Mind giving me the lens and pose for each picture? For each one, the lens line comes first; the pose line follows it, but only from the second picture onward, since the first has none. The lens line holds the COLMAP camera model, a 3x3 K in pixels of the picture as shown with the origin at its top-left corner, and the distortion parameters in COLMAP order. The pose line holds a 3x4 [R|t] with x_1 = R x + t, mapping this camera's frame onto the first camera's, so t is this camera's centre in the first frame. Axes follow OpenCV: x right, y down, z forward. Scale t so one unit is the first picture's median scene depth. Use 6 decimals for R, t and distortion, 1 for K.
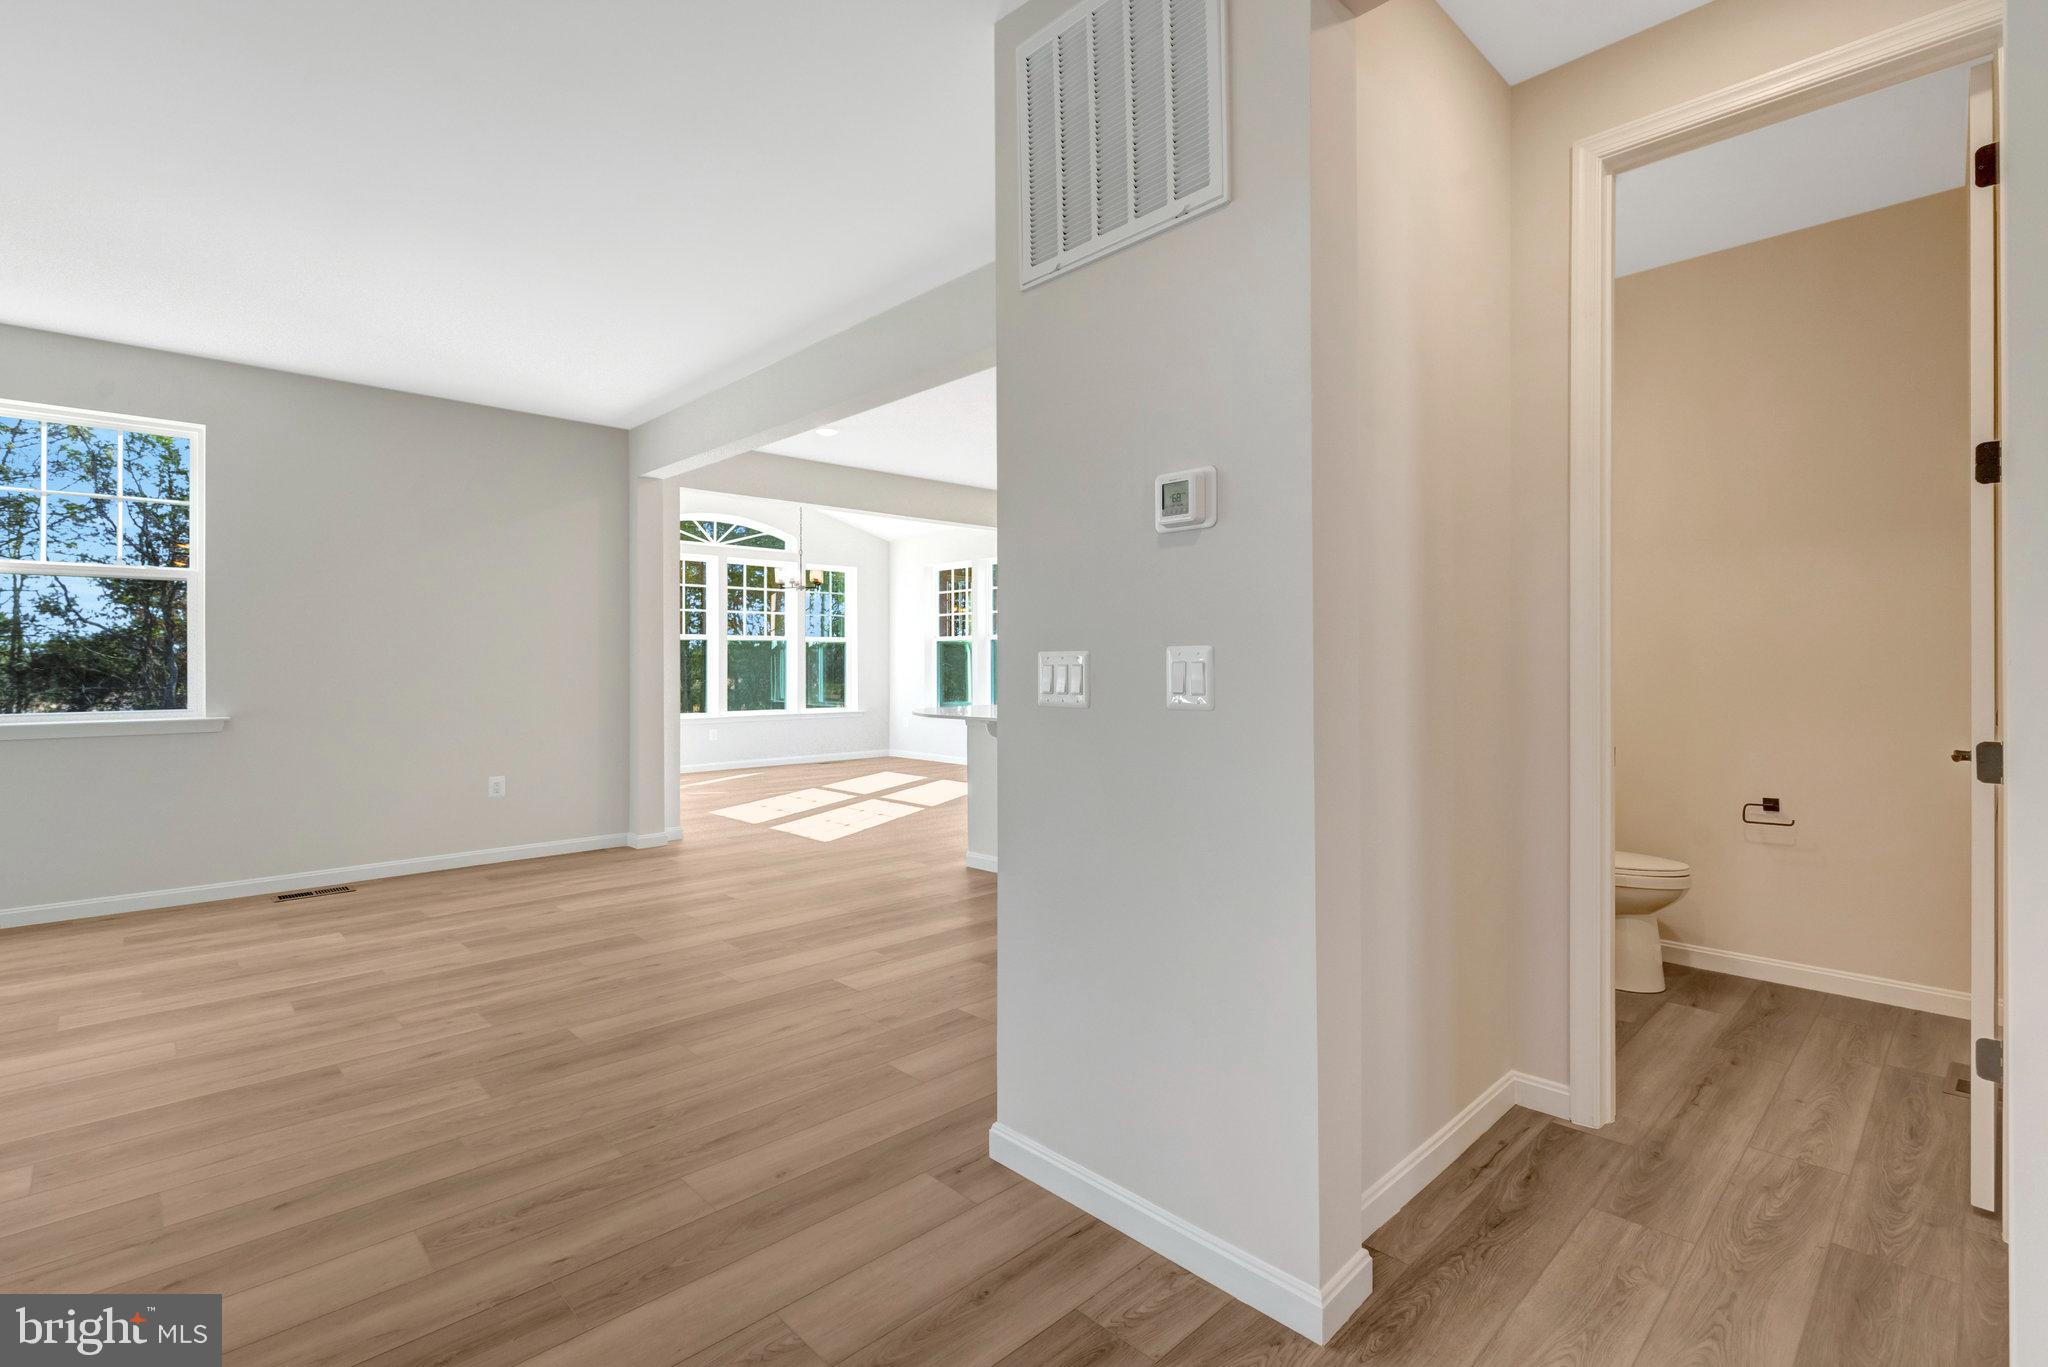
lens RADIAL K [[940.9, 0, 1024.7], [0, 940.9, 665.7], [0, 0, 1]] dist [-0.000210, 0.000267]
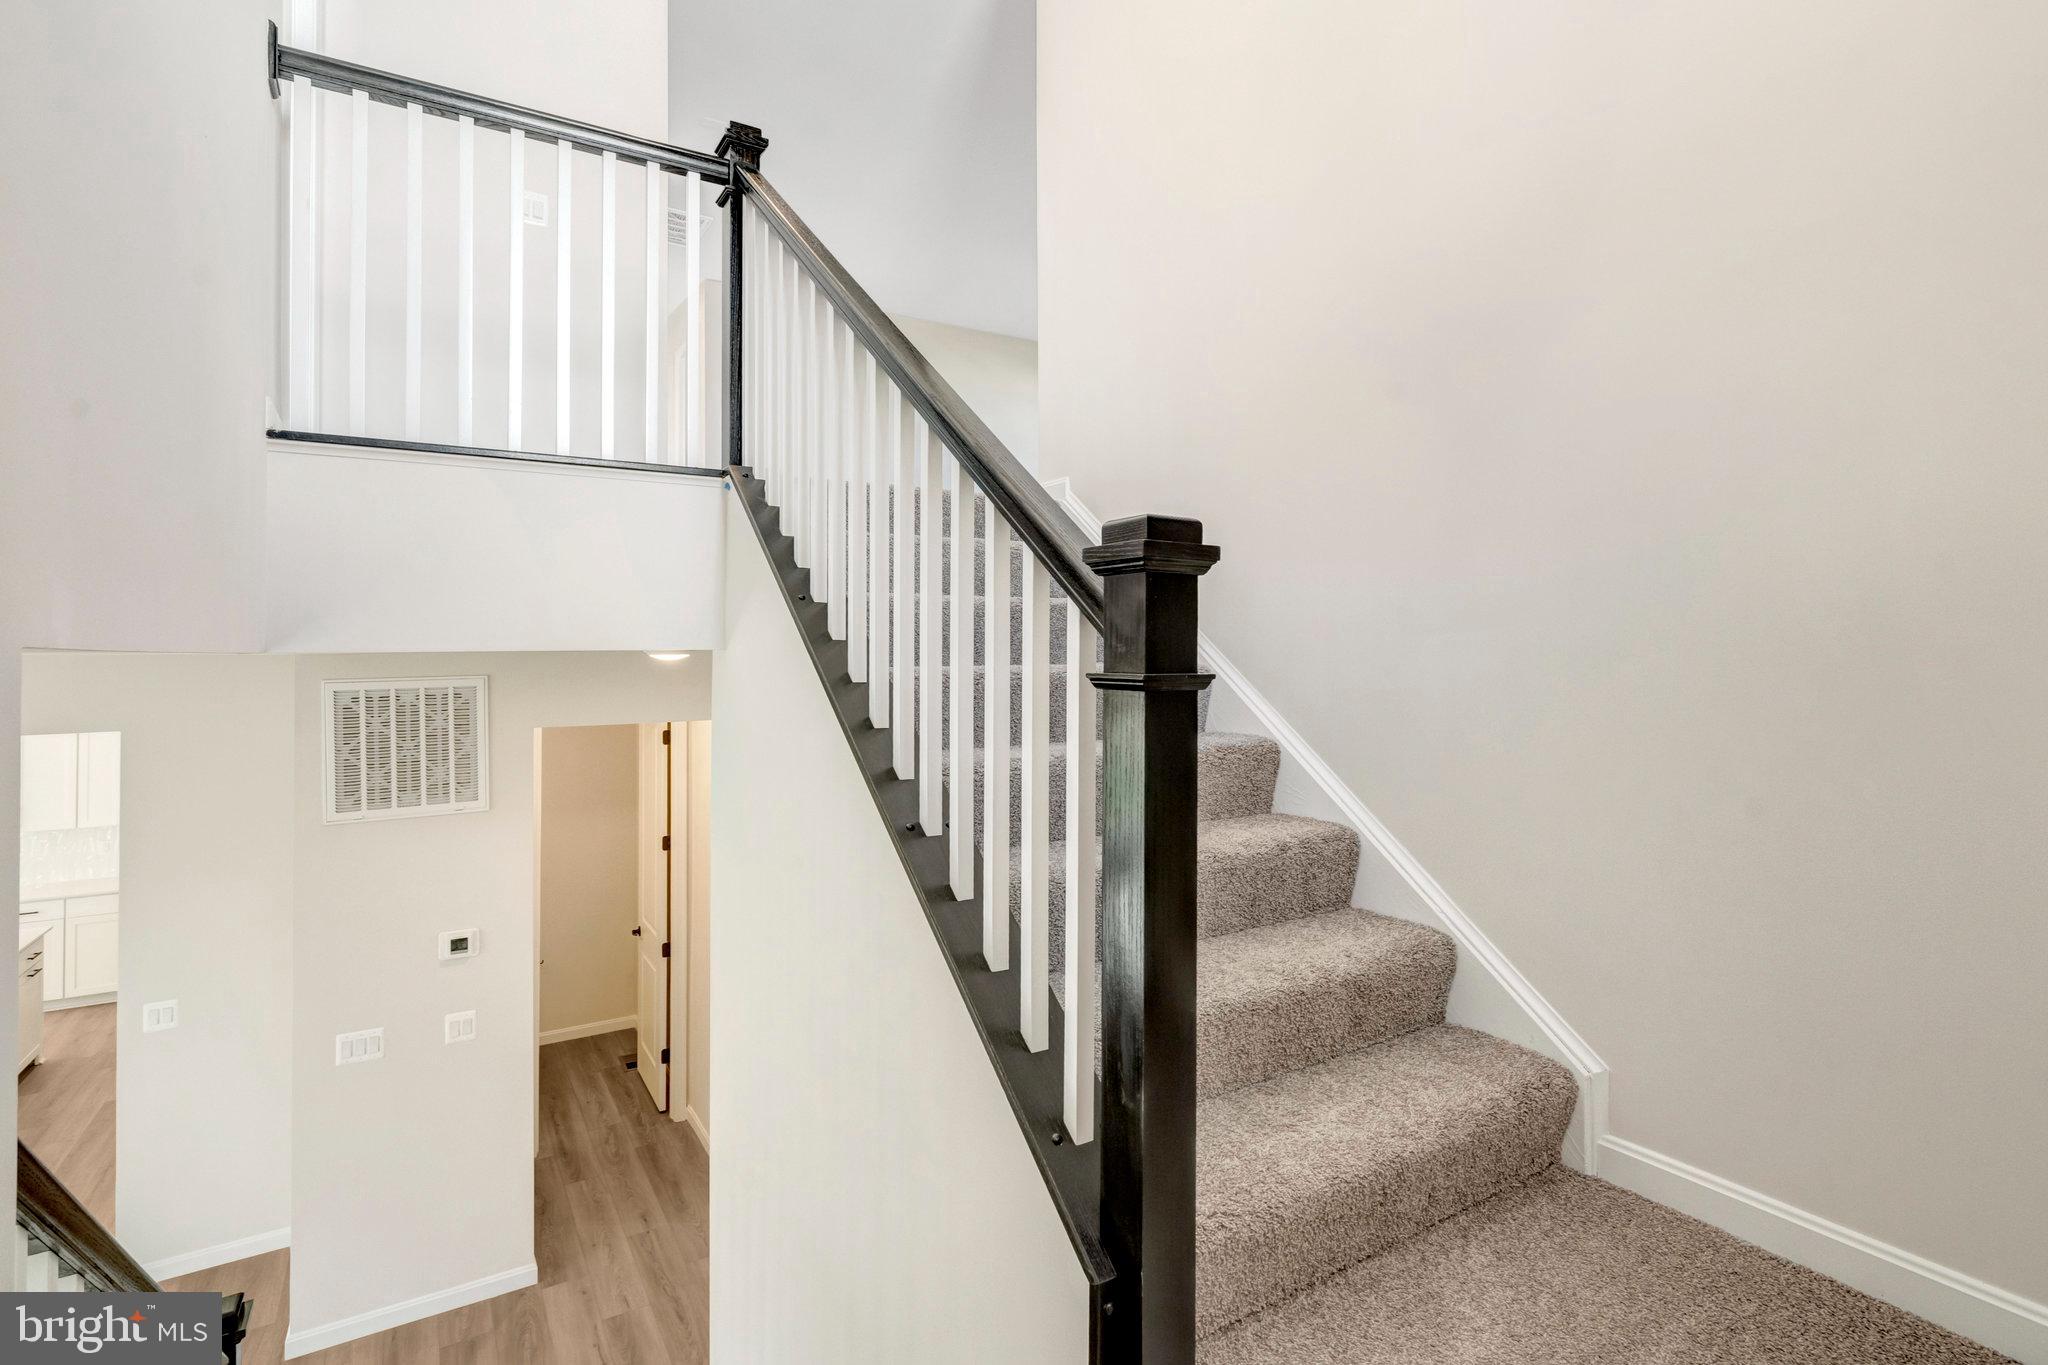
lens RADIAL K [[940.9, 0, 1024.7], [0, 940.9, 664.7], [0, 0, 1]] dist [-0.000210, 0.000267]
pose [[0.199617, 0.012342, 0.979796, -1.472321], [0.005681, 0.999889, -0.013753, -0.679864], [-0.979857, 0.008311, 0.199525, -0.602421]]
